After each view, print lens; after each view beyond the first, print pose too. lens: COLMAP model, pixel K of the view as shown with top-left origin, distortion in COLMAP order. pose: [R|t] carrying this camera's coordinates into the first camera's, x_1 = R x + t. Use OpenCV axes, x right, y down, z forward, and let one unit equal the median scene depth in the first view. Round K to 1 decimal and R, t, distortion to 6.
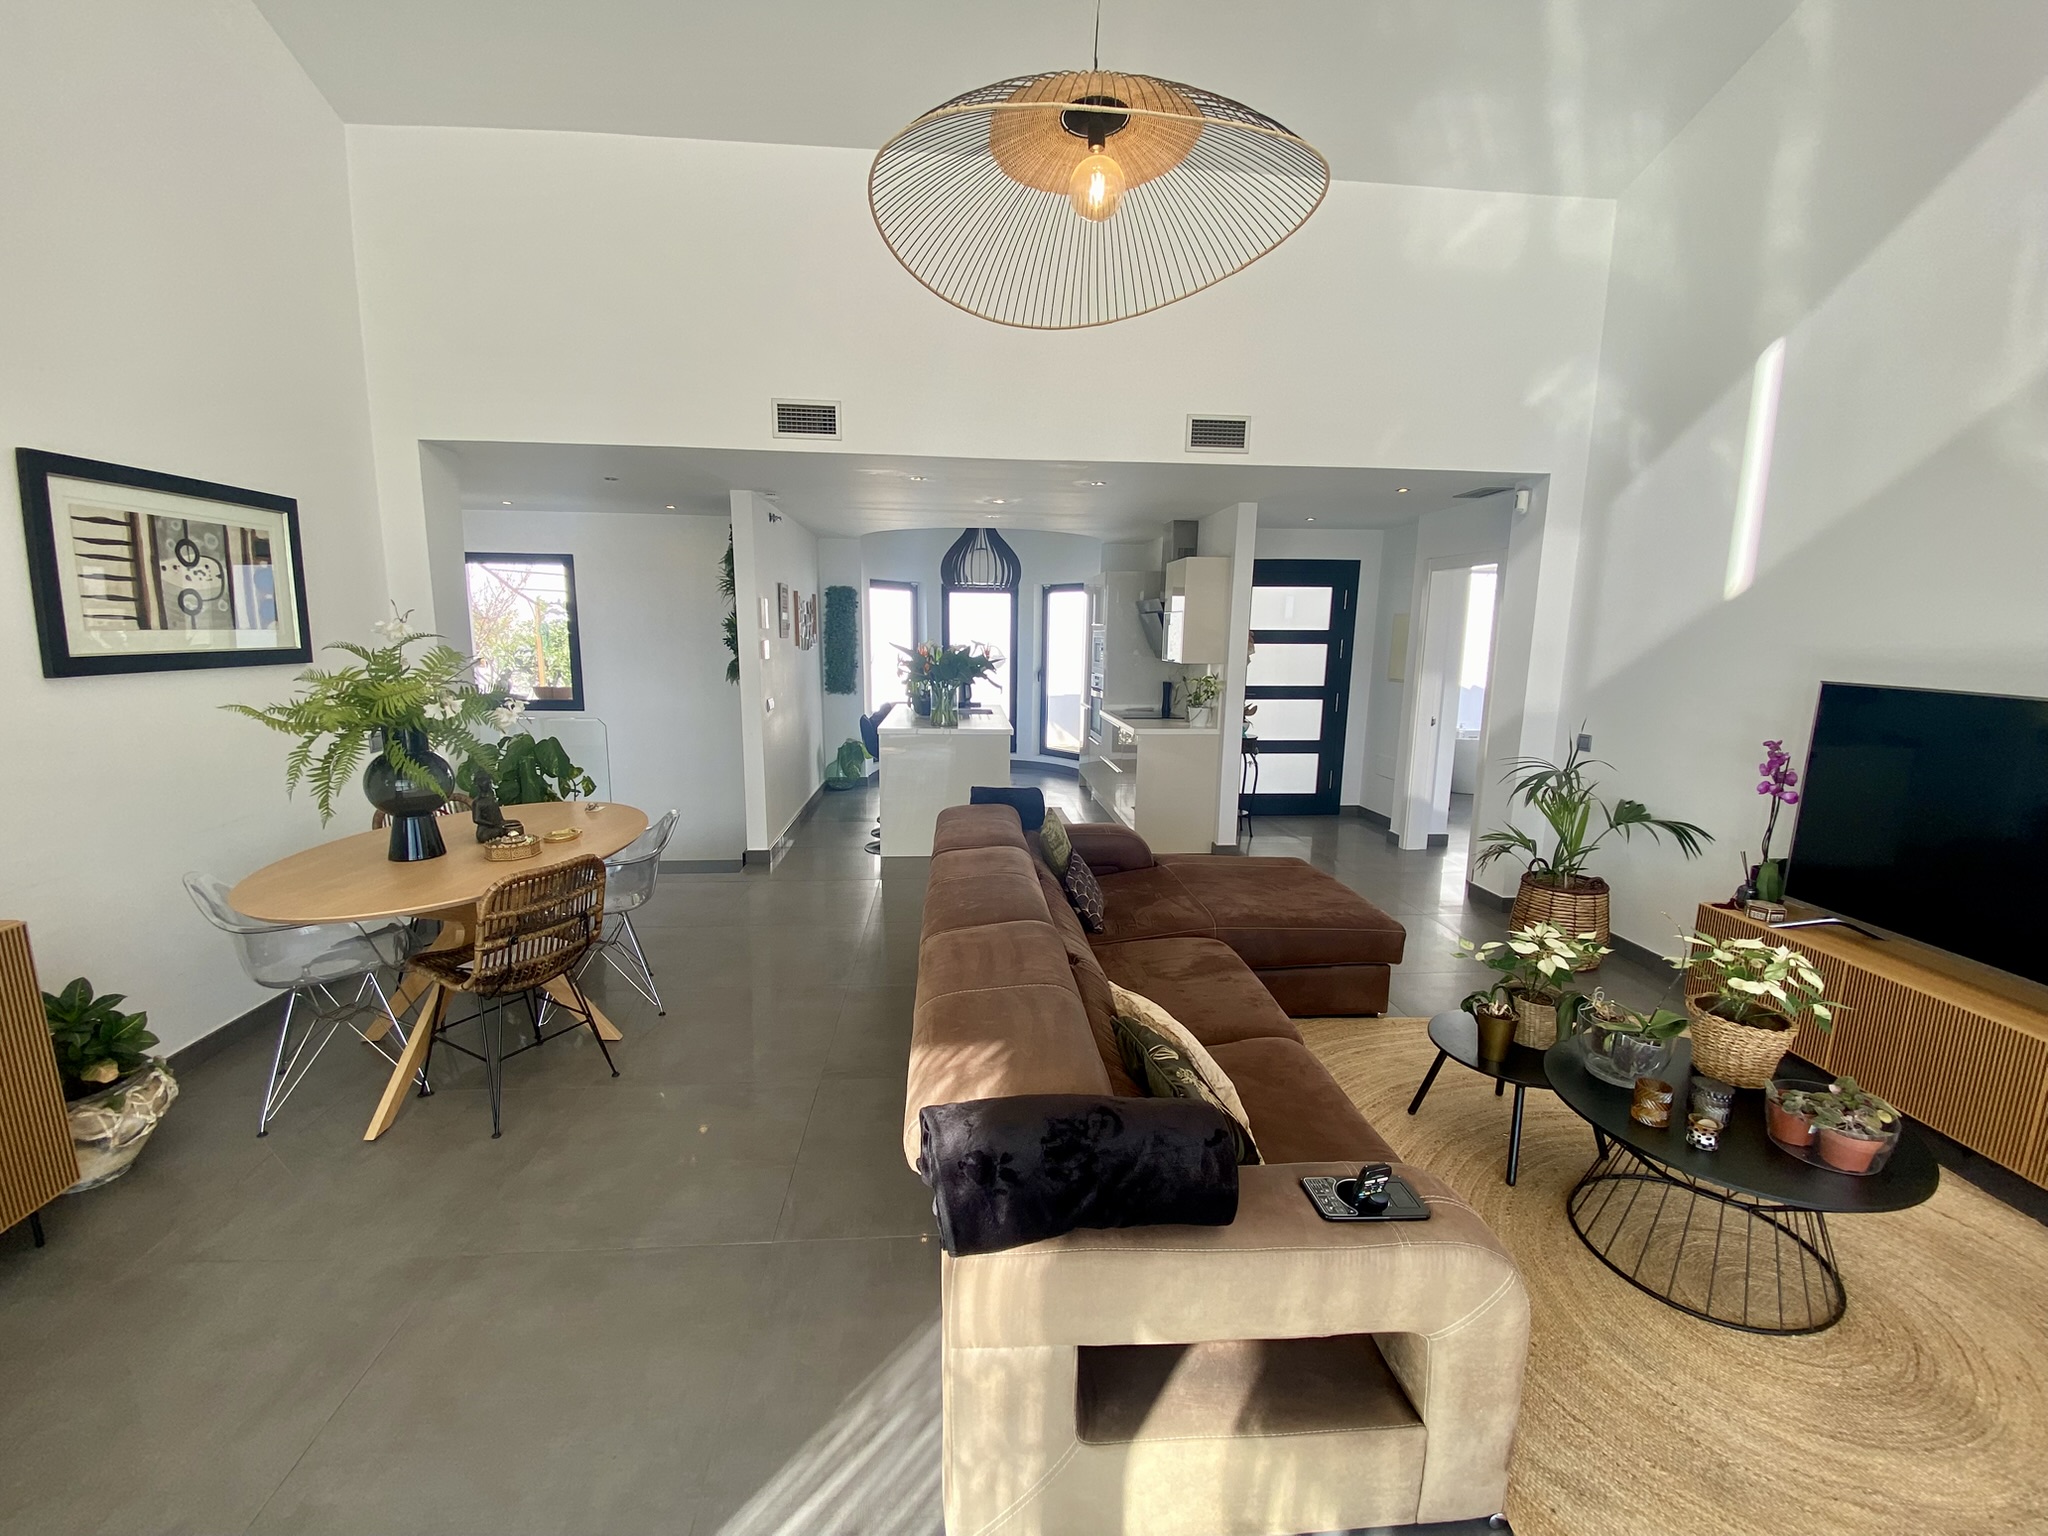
lens RADIAL K [[825.4, 0, 1019.7], [0, 825.4, 771.5], [0, 0, 1]] dist [0.024022, -0.022714]
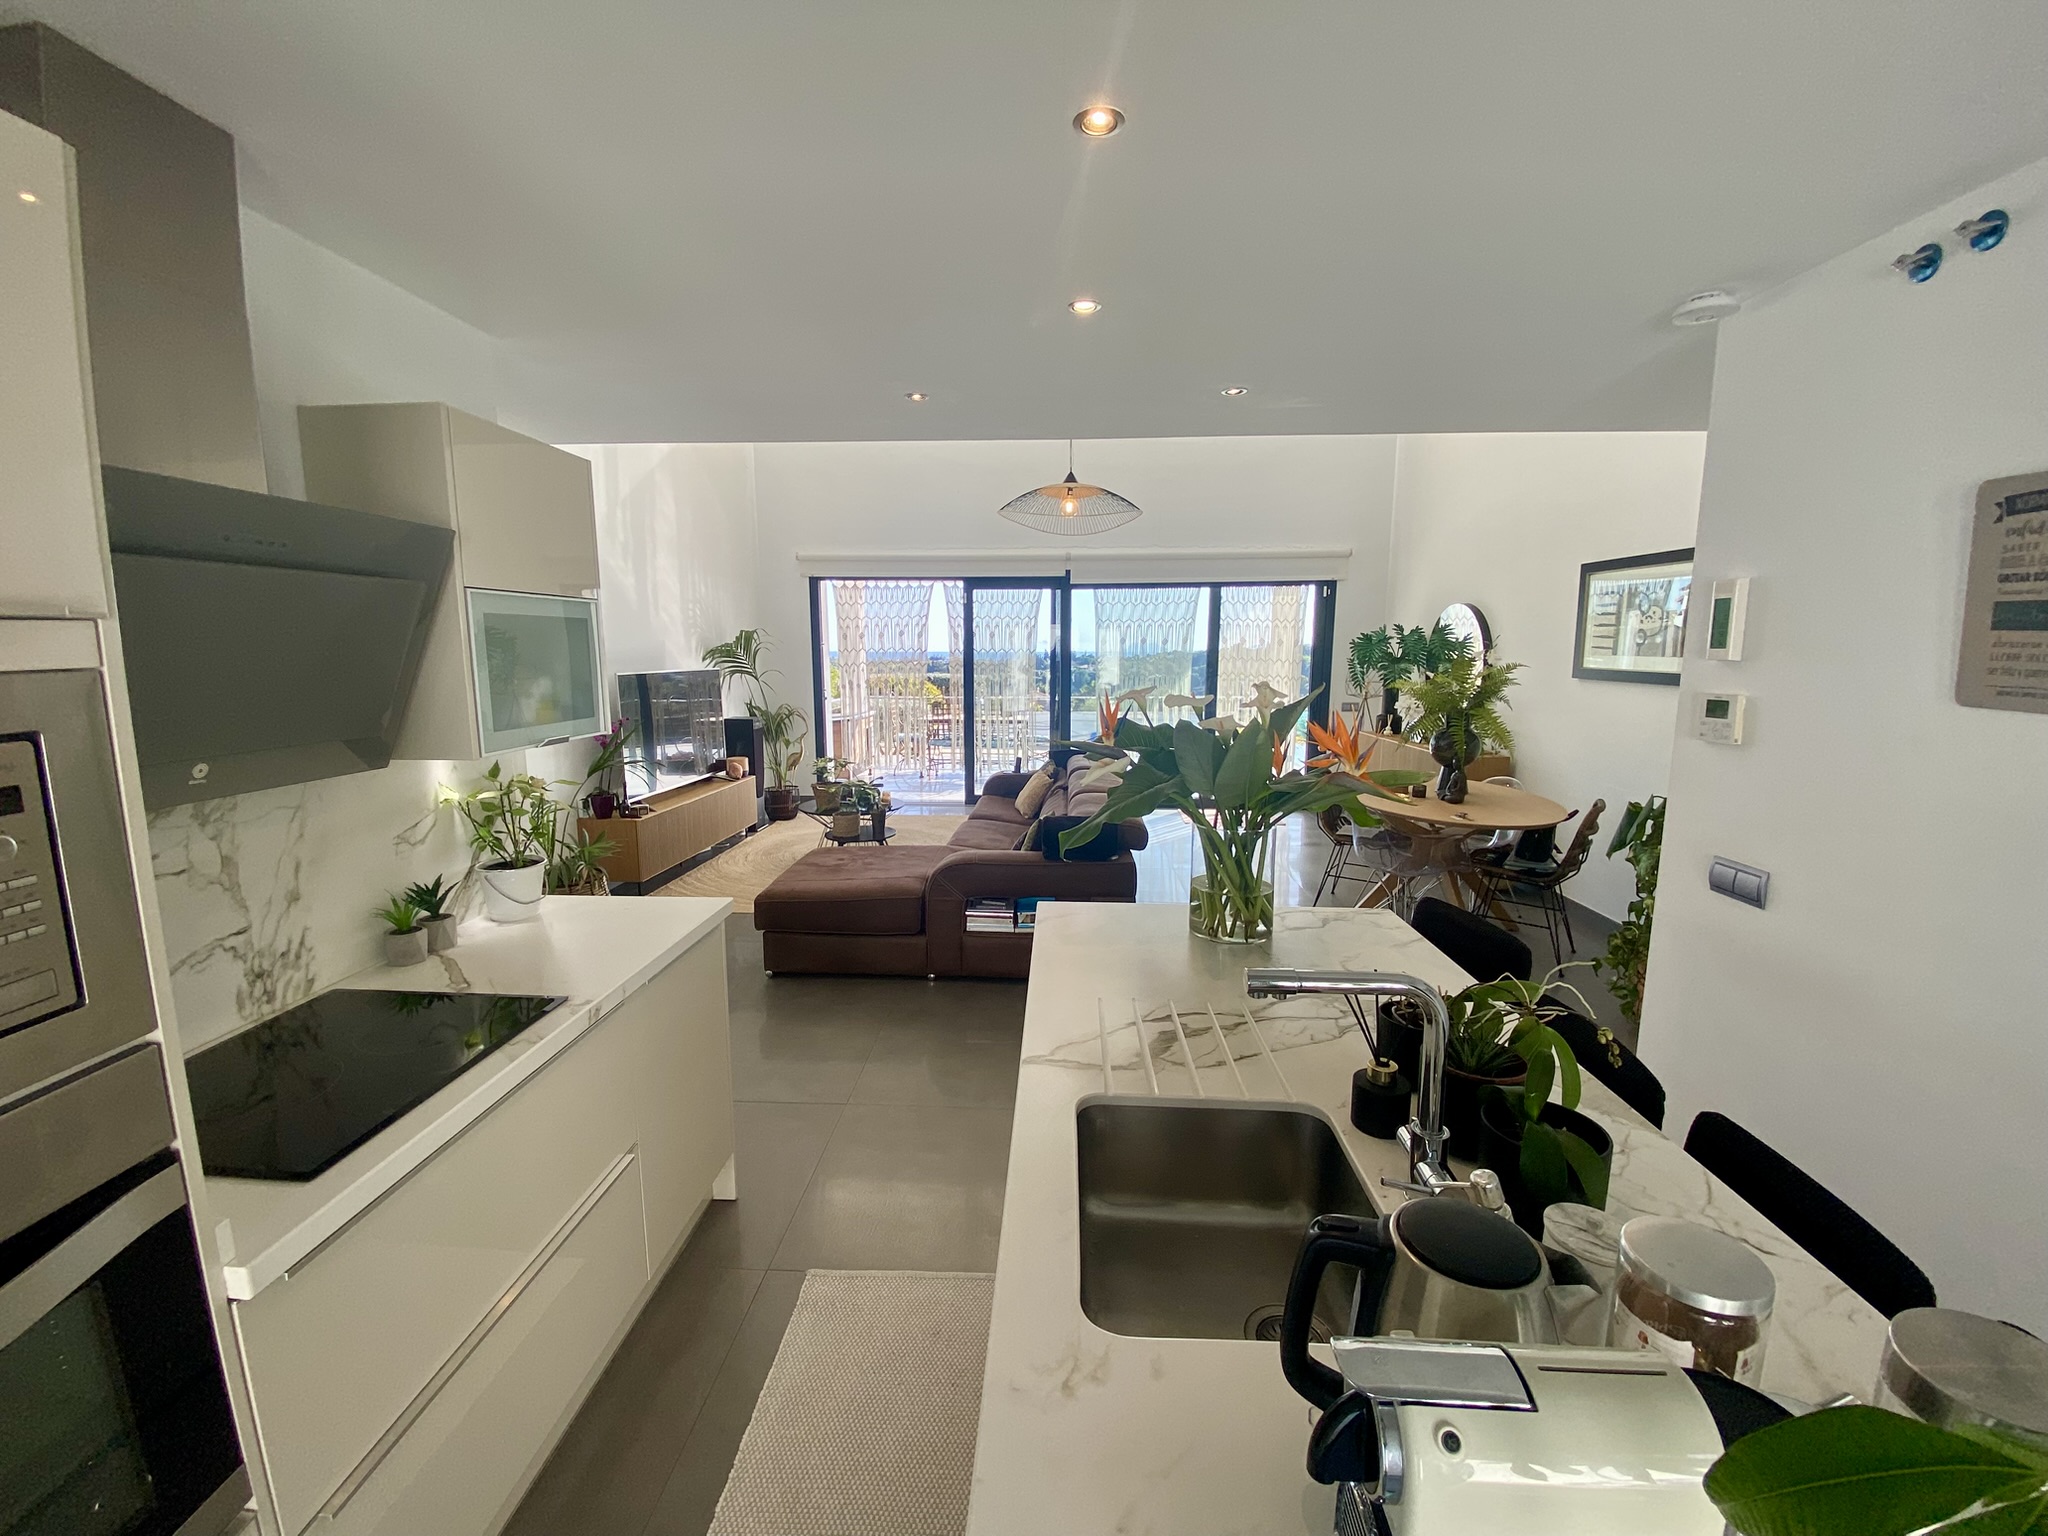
lens RADIAL K [[825.4, 0, 1019.7], [0, 825.4, 771.5], [0, 0, 1]] dist [0.024022, -0.022714]
pose [[-0.991588, -0.031612, 0.125514, -0.083907], [0.009689, 0.948867, 0.315528, -0.451829], [-0.129071, 0.314090, -0.940579, 2.584189]]
